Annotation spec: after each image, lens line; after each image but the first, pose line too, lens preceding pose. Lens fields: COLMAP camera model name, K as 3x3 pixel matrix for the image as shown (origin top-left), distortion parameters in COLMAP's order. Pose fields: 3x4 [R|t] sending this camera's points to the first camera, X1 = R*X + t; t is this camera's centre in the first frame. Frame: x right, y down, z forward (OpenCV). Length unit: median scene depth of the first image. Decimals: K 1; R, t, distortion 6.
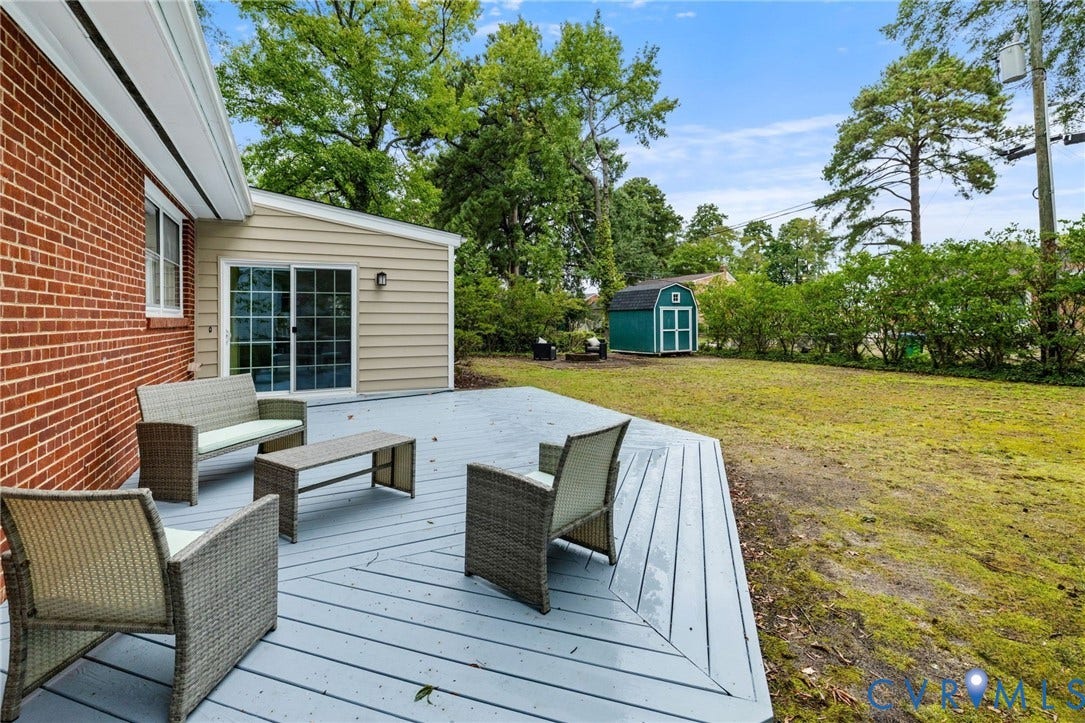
lens RADIAL K [[514.4, 0, 546.1], [0, 514.4, 319.7], [0, 0, 1]] dist [-0.000026, 0.000010]
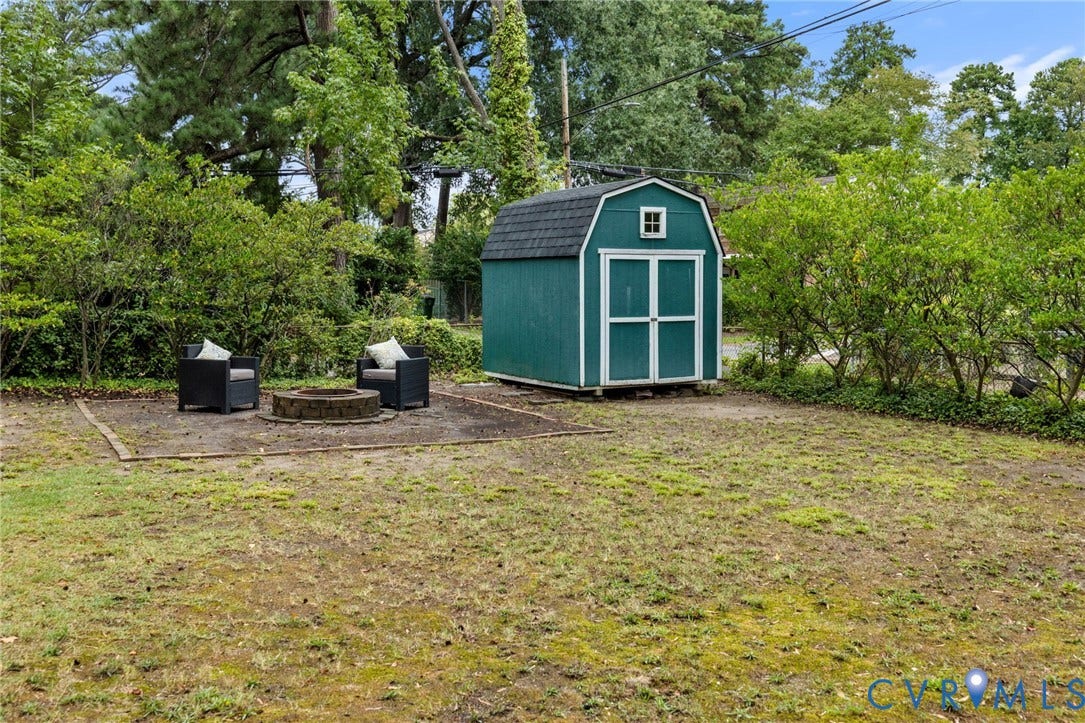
lens RADIAL K [[1093.9, 0, 542.6], [0, 1093.9, 360.8], [0, 0, 1]] dist [-0.013154, 0.000000]
pose [[0.999949, 0.007432, 0.006842, 0.168255], [-0.007907, 0.997348, 0.072347, -0.003792], [-0.006286, -0.072397, 0.997356, 0.270966]]
